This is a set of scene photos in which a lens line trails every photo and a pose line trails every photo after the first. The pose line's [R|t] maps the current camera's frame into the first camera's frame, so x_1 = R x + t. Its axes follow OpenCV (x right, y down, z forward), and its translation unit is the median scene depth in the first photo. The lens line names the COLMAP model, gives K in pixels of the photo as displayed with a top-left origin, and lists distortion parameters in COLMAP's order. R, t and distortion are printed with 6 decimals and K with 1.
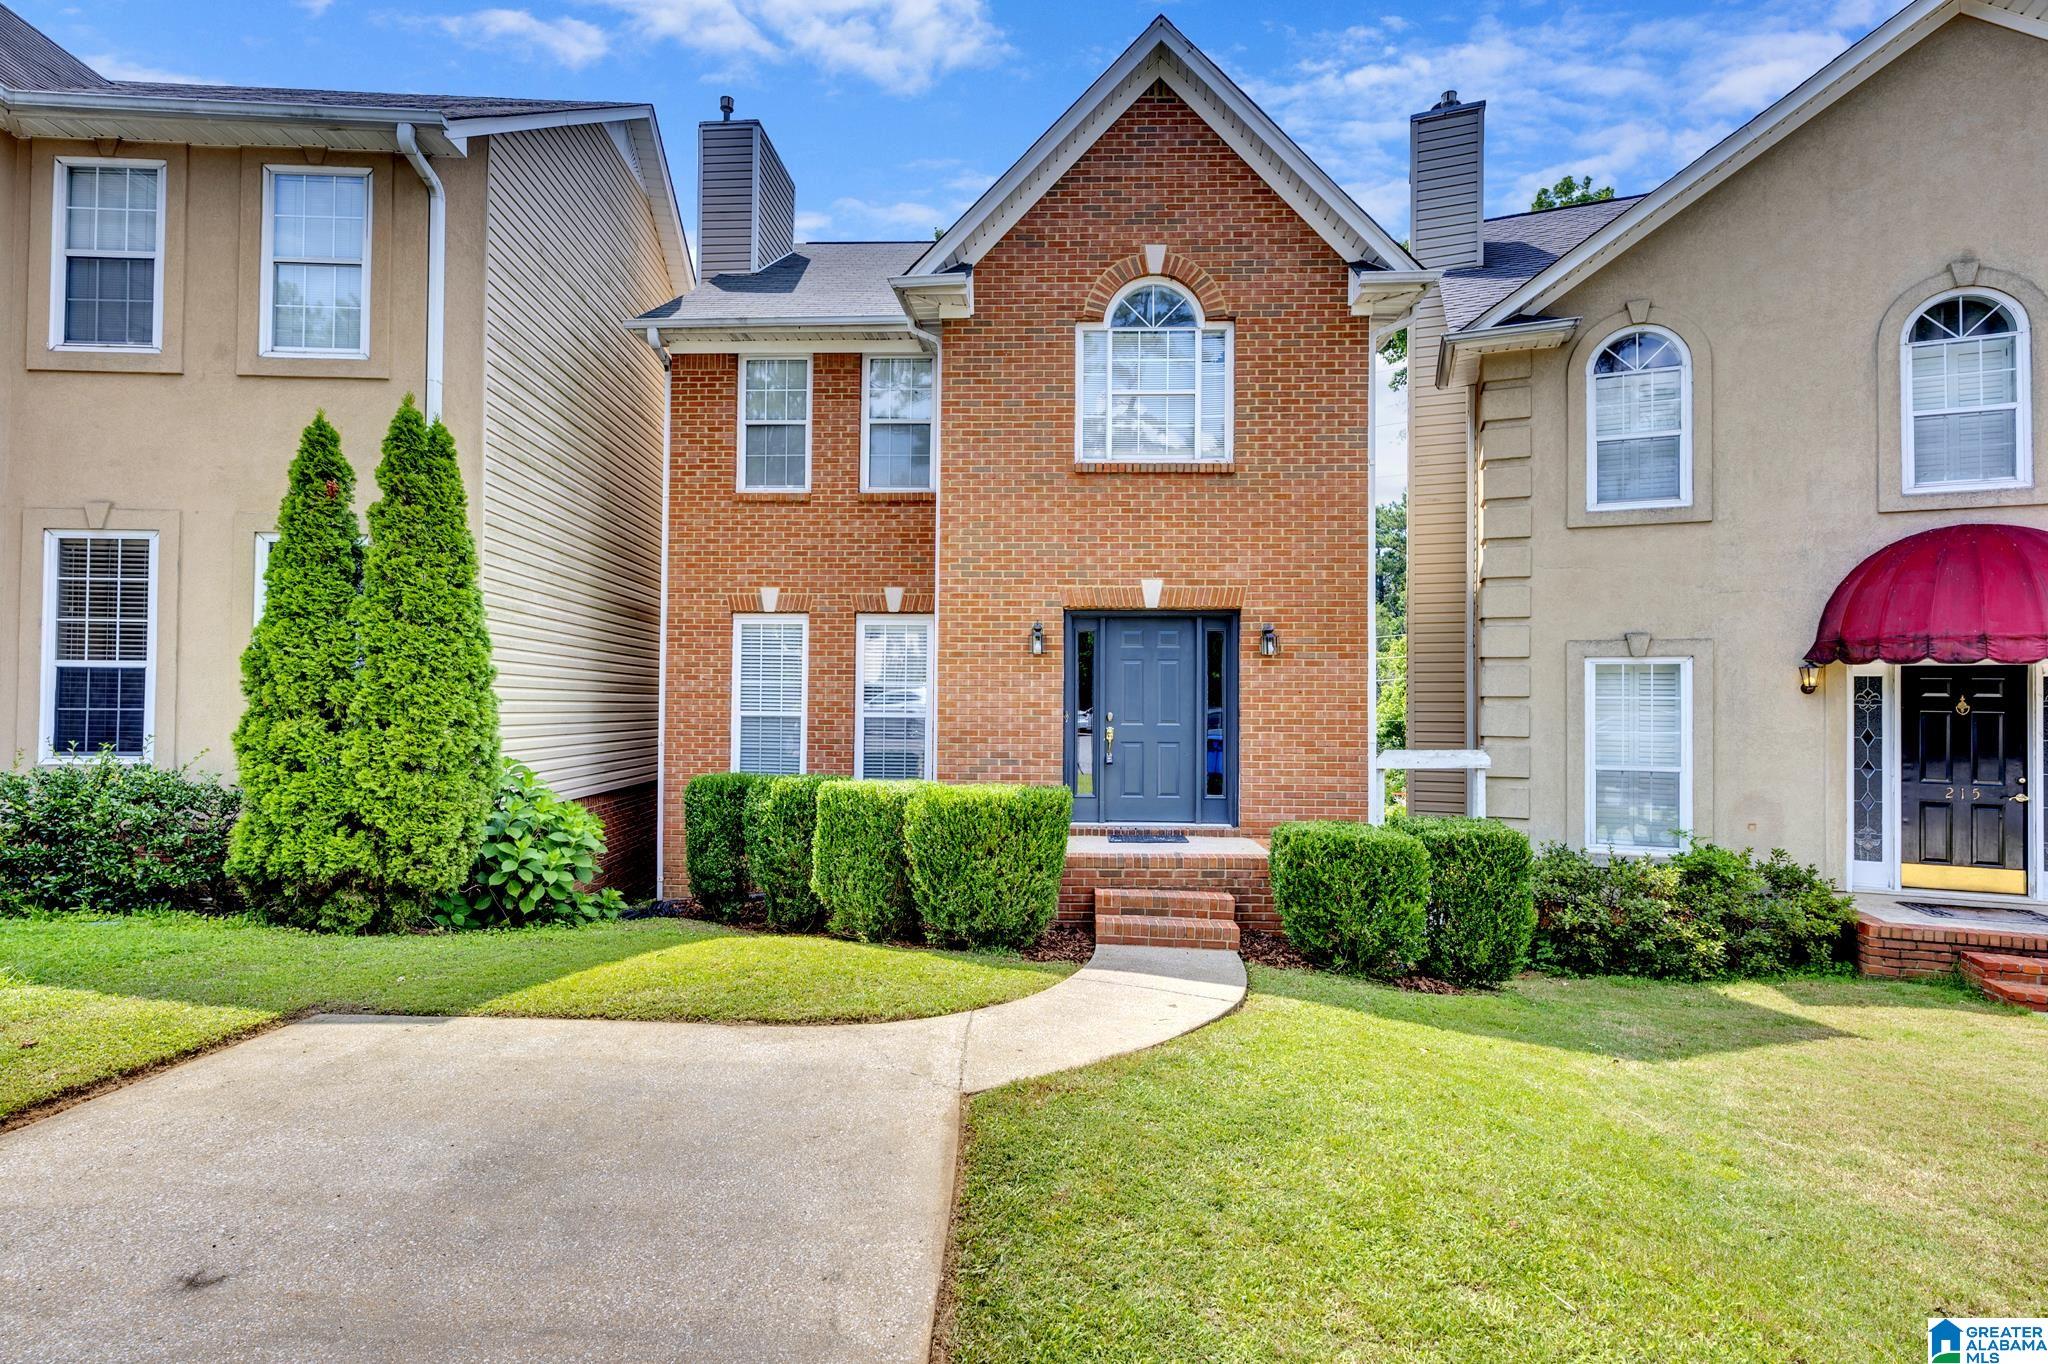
lens RADIAL K [[933.0, 0, 1025.6], [0, 933.0, 686.4], [0, 0, 1]] dist [-0.000934, -0.000142]
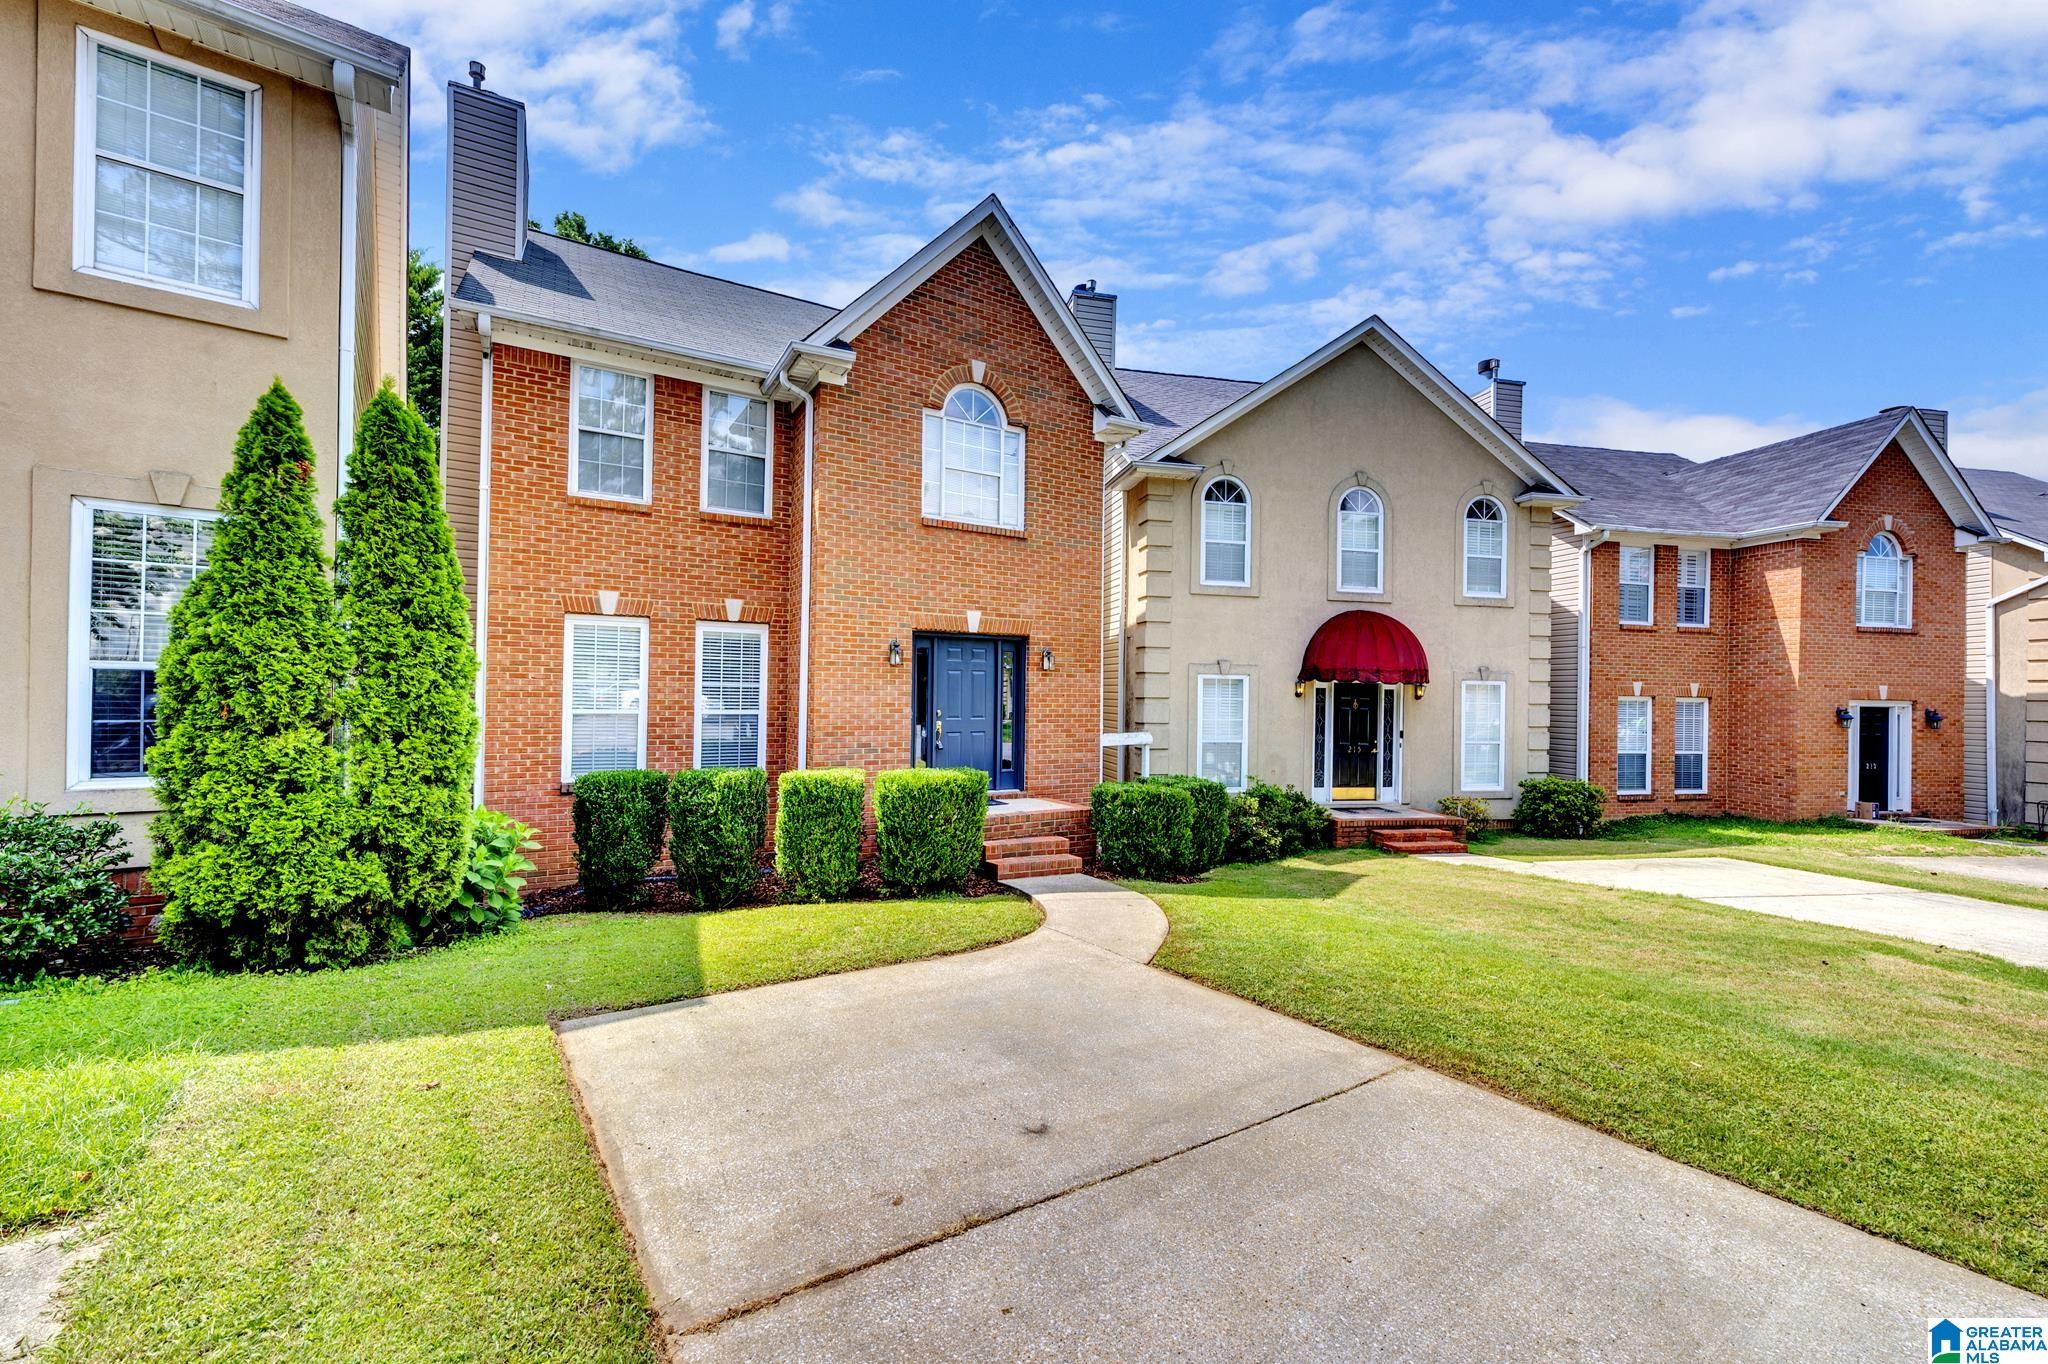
lens RADIAL K [[804.9, 0, 1024.8], [0, 804.9, 686.6], [0, 0, 1]] dist [-0.002569, 0.000222]
pose [[0.835787, 0.007845, 0.548997, -0.439246], [-0.018241, 0.999743, 0.013485, -0.022927], [-0.548750, -0.021285, 0.835715, -0.011897]]
